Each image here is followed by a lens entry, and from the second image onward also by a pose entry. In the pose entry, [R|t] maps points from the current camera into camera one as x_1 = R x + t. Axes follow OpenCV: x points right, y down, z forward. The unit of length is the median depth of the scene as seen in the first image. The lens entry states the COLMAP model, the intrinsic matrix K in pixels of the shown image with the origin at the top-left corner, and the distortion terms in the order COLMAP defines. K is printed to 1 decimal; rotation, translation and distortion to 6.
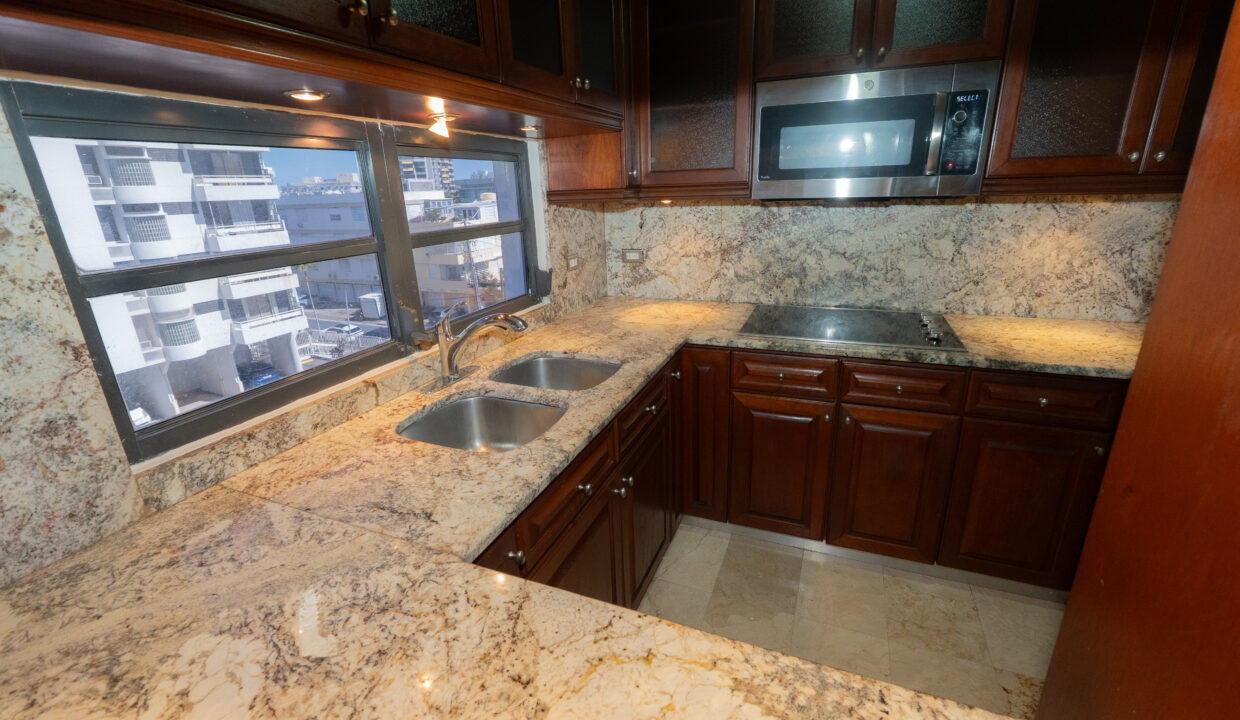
lens RADIAL K [[516.7, 0, 623.1], [0, 516.7, 355.0], [0, 0, 1]] dist [-0.014920, -0.000046]
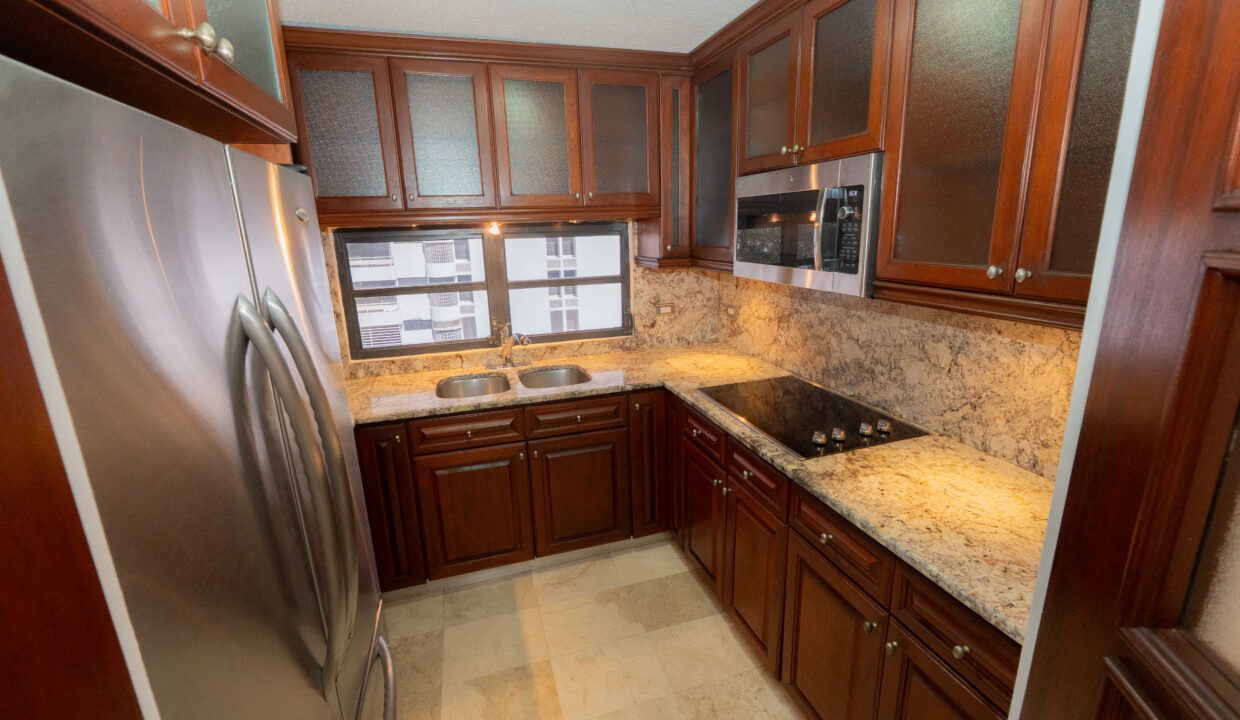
lens RADIAL K [[516.7, 0, 625.0], [0, 516.7, 357.4], [0, 0, 1]] dist [-0.014920, -0.000046]
pose [[0.643285, 0.204754, -0.737740, 0.895314], [-0.230173, 0.970721, 0.068713, -0.142968], [0.730209, 0.125605, 0.671579, 0.089414]]
